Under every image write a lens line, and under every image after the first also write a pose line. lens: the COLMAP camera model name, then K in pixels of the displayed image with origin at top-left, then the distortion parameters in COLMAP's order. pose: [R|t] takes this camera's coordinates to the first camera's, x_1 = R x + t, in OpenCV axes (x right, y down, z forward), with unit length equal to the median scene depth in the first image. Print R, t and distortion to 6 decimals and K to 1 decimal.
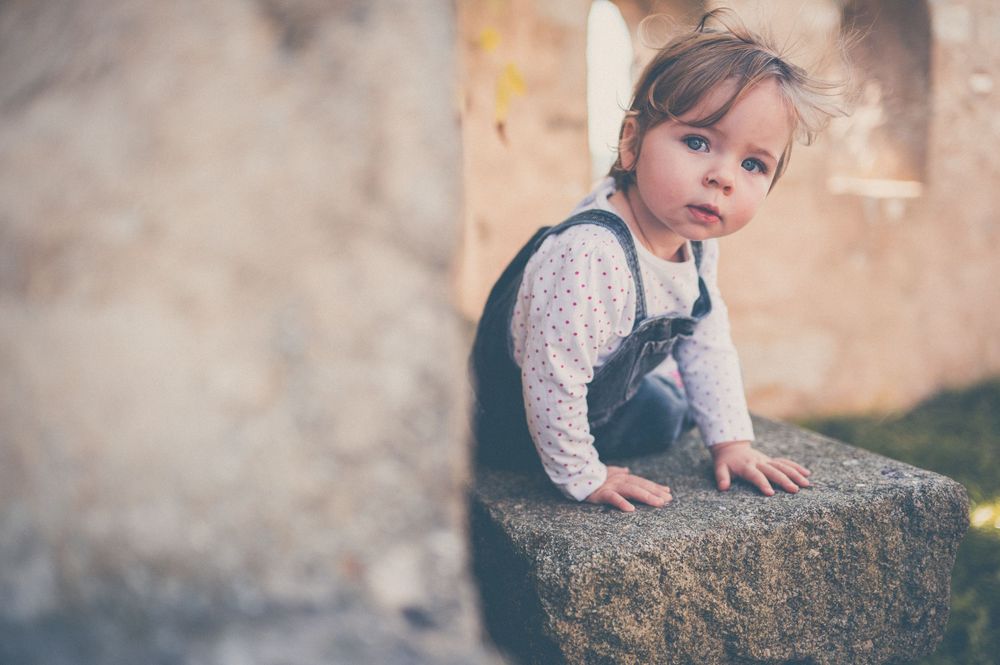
lens RADIAL K [[1021.1, 0, 495.6], [0, 1021.1, 334.2], [0, 0, 1]] dist [-0.009973, 0.017910]
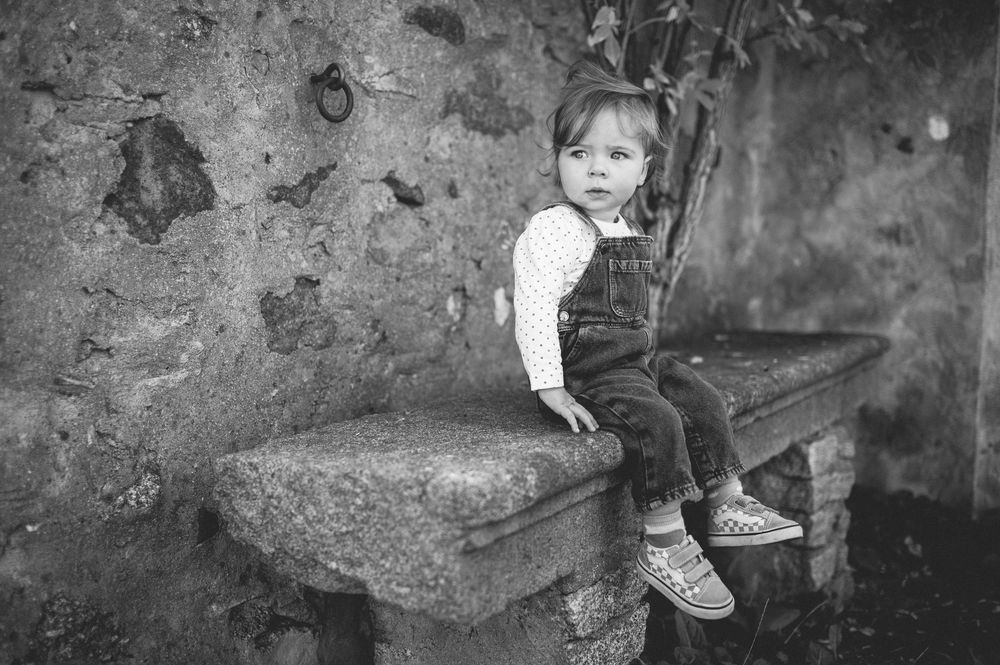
lens RADIAL K [[1067.1, 0, 496.6], [0, 1067.1, 361.9], [0, 0, 1]] dist [-0.011975, 0.013683]
pose [[0.627590, 0.136127, -0.766551, 1.483126], [-0.125484, 0.989409, 0.072967, -0.092843], [0.768365, 0.050396, 0.638024, 0.236571]]
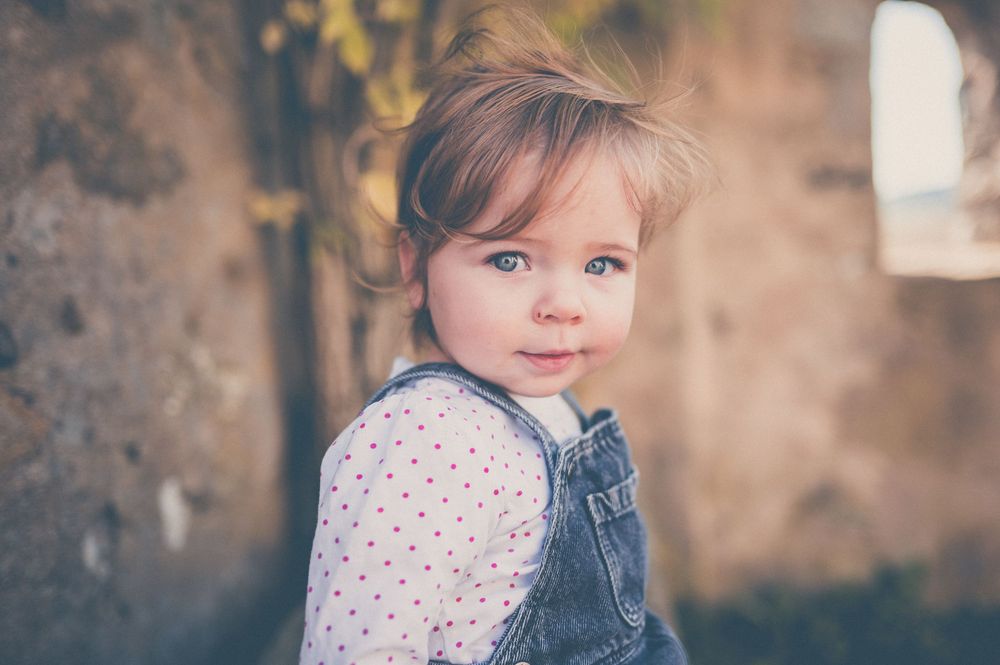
lens RADIAL K [[927.2, 0, 497.0], [0, 927.2, 328.4], [0, 0, 1]] dist [0.515854, -1.055858]
pose [[0.915991, 0.002204, -0.401194, 0.451271], [-0.016526, 0.999343, -0.032243, -0.239437], [0.400859, 0.036164, 0.915426, 0.837183]]
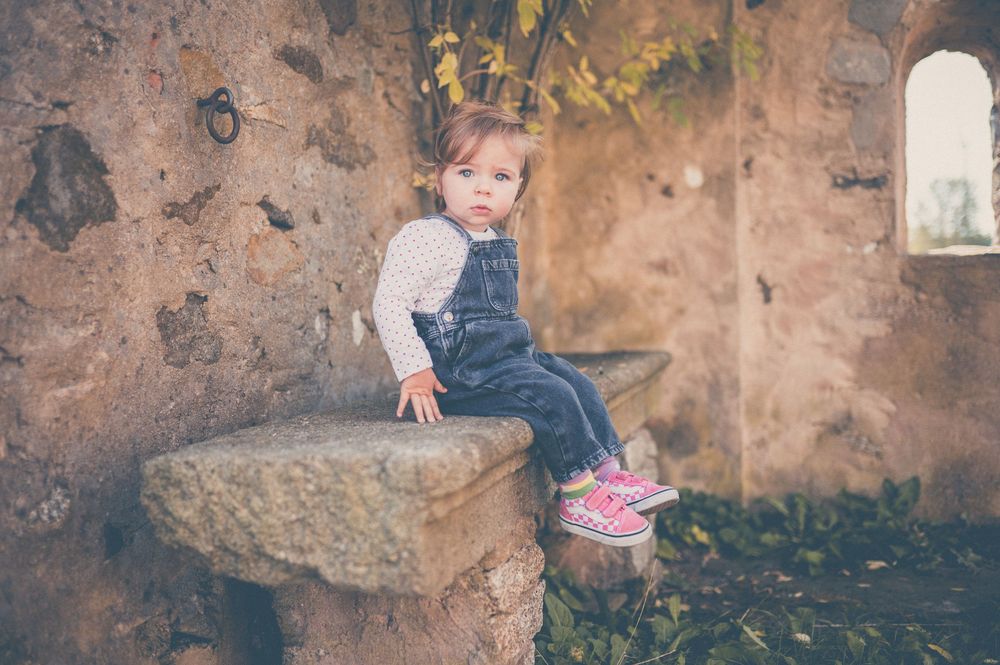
lens RADIAL K [[981.2, 0, 489.8], [0, 981.2, 333.5], [0, 0, 1]] dist [-0.009349, 0.013295]
pose [[0.800660, 0.043379, -0.597547, 1.290787], [-0.083296, 0.995749, -0.039323, 0.040526], [0.593301, 0.081258, 0.800869, 0.070390]]
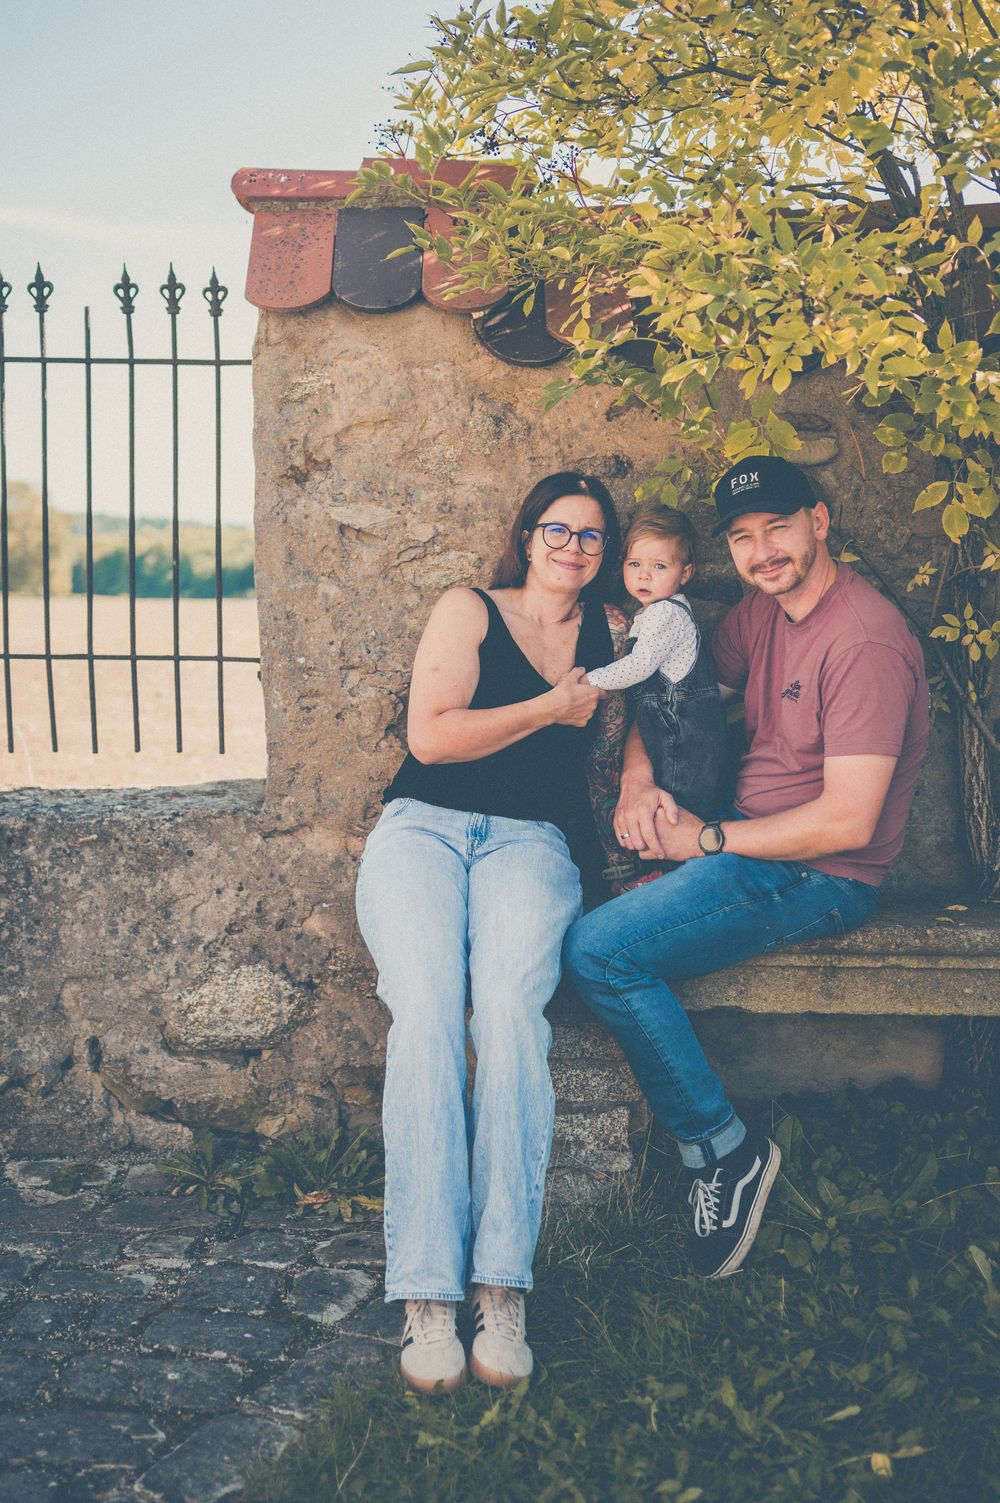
lens RADIAL K [[1771.8, 0, 429.9], [0, 1771.8, 636.5], [0, 0, 1]] dist [-0.011114, 0.020026]
pose [[-0.286264, 0.090944, -0.953825, 4.126371], [-0.140986, 0.980651, 0.135815, -0.992497], [0.947721, 0.173355, -0.267903, 2.038901]]
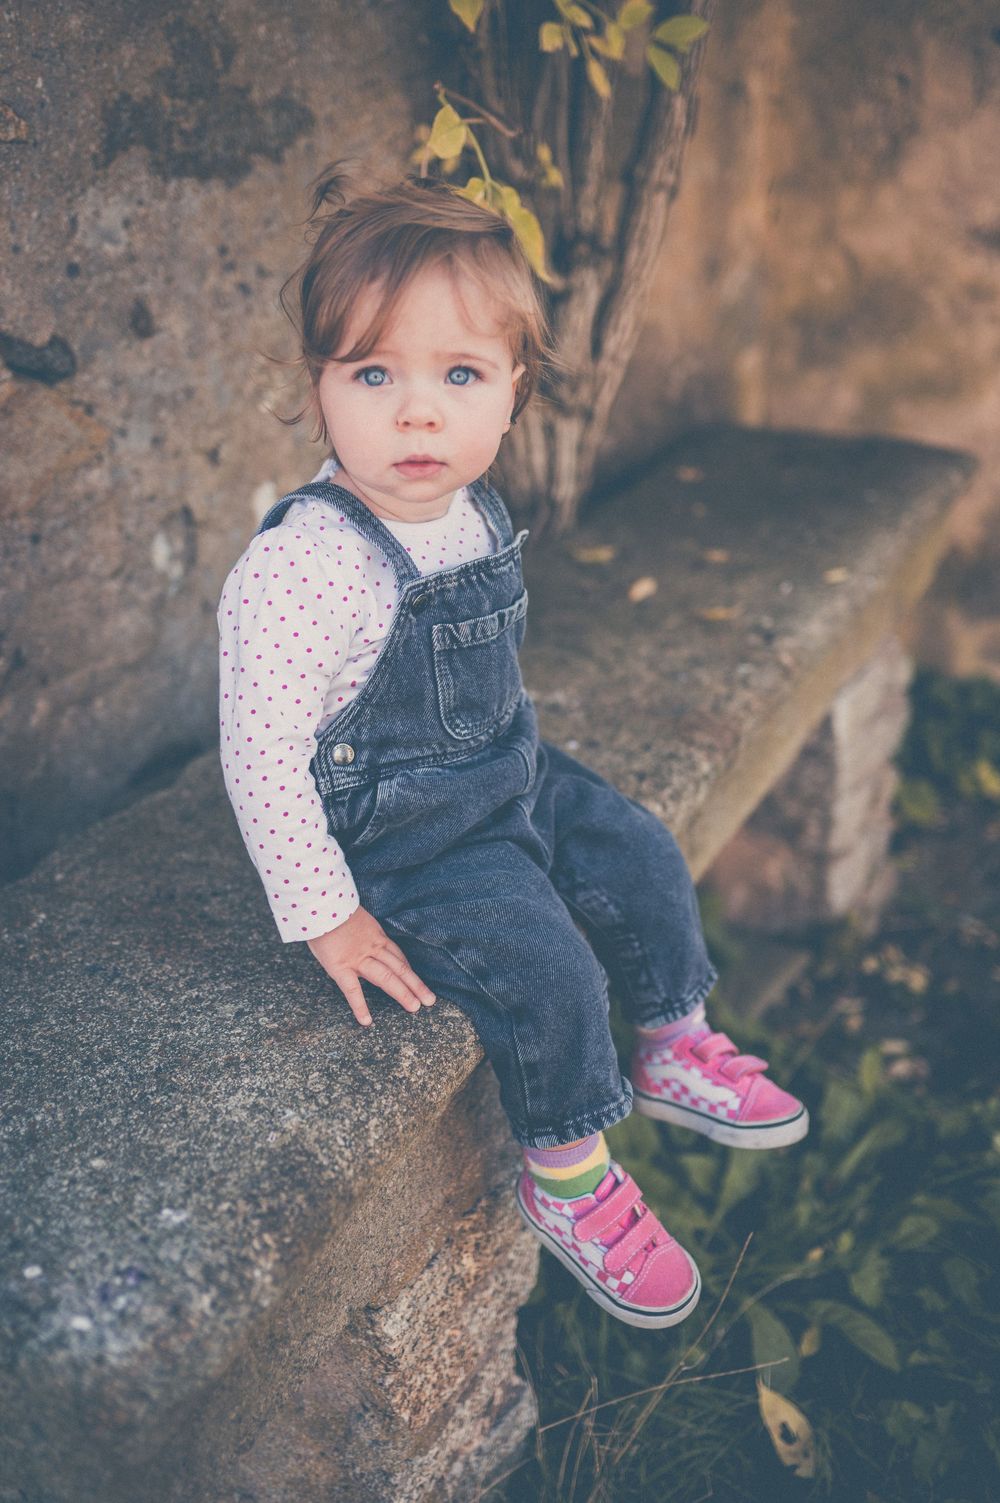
lens RADIAL K [[1534.7, 0, 496.1], [0, 1534.7, 753.9], [0, 0, 1]] dist [-0.009973, 0.017910]
pose [[0.692970, 0.336943, -0.637387, 1.040276], [-0.108041, 0.922622, 0.370264, -0.485922], [0.712826, -0.187718, 0.675753, 0.705980]]
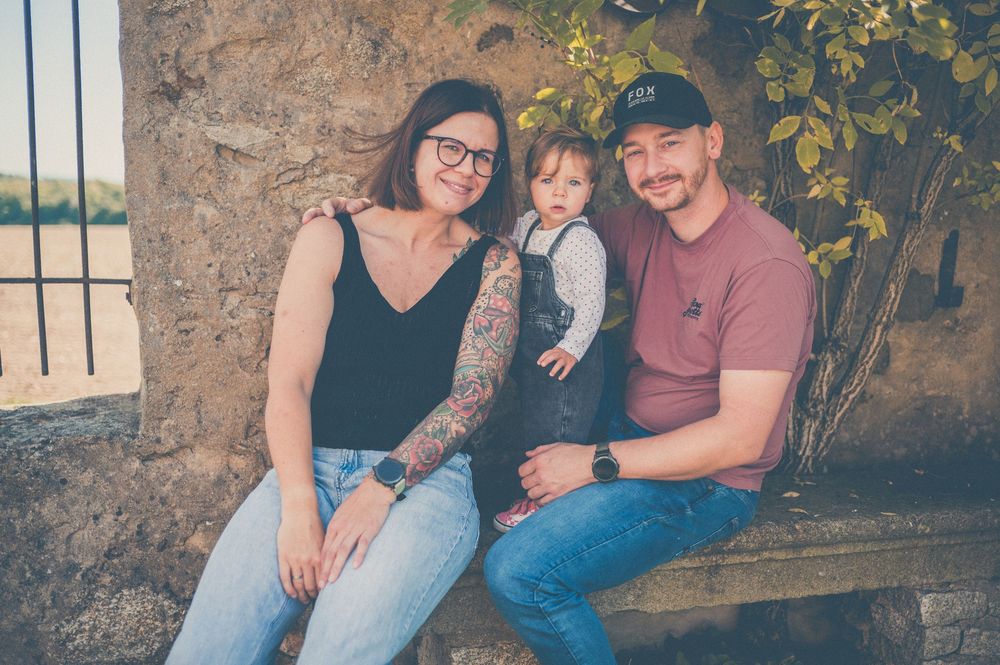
lens RADIAL K [[1048.3, 0, 504.9], [0, 1048.3, 334.5], [0, 0, 1]] dist [-0.017054, 0.037114]
pose [[0.005782, 0.171976, -0.985084, 2.554203], [-0.172849, 0.970445, 0.168405, -0.735332], [0.984931, 0.169297, 0.035337, 1.274539]]
